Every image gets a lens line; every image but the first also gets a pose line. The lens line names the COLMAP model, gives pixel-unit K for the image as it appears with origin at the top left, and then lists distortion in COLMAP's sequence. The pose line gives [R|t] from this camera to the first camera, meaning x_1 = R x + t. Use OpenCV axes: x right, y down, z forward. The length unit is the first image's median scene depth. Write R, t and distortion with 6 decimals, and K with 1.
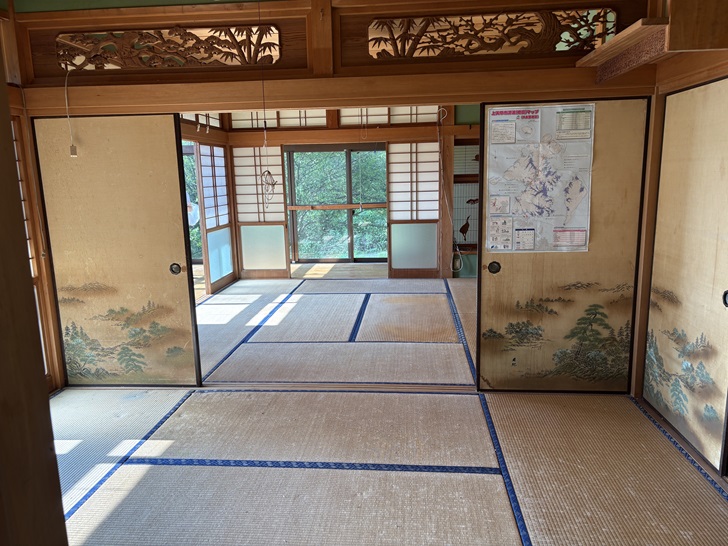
lens RADIAL K [[550.2, 0, 365.5], [0, 550.2, 274.5], [0, 0, 1]] dist [0.019169, 0.003962]
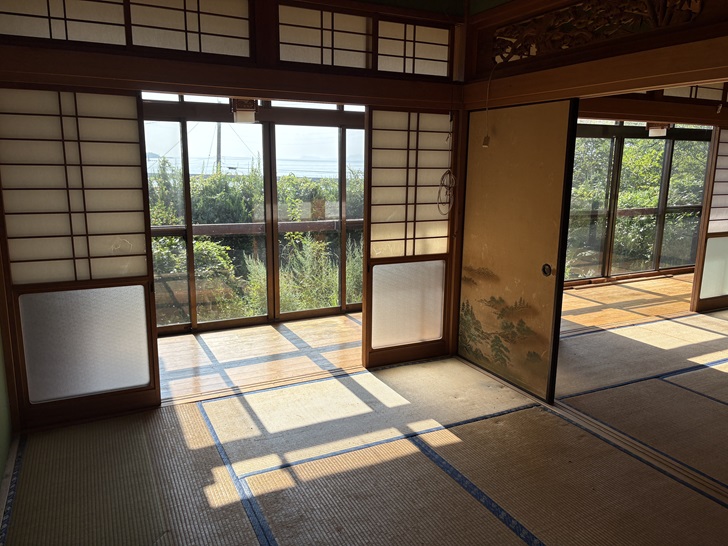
lens RADIAL K [[550.2, 0, 365.2], [0, 550.2, 269.9], [0, 0, 1]] dist [0.019169, 0.003962]
pose [[0.525939, 0.194509, -0.827982, 0.248868], [-0.178939, 0.977015, 0.115856, -0.061013], [0.831486, 0.087225, 0.548656, 0.241320]]
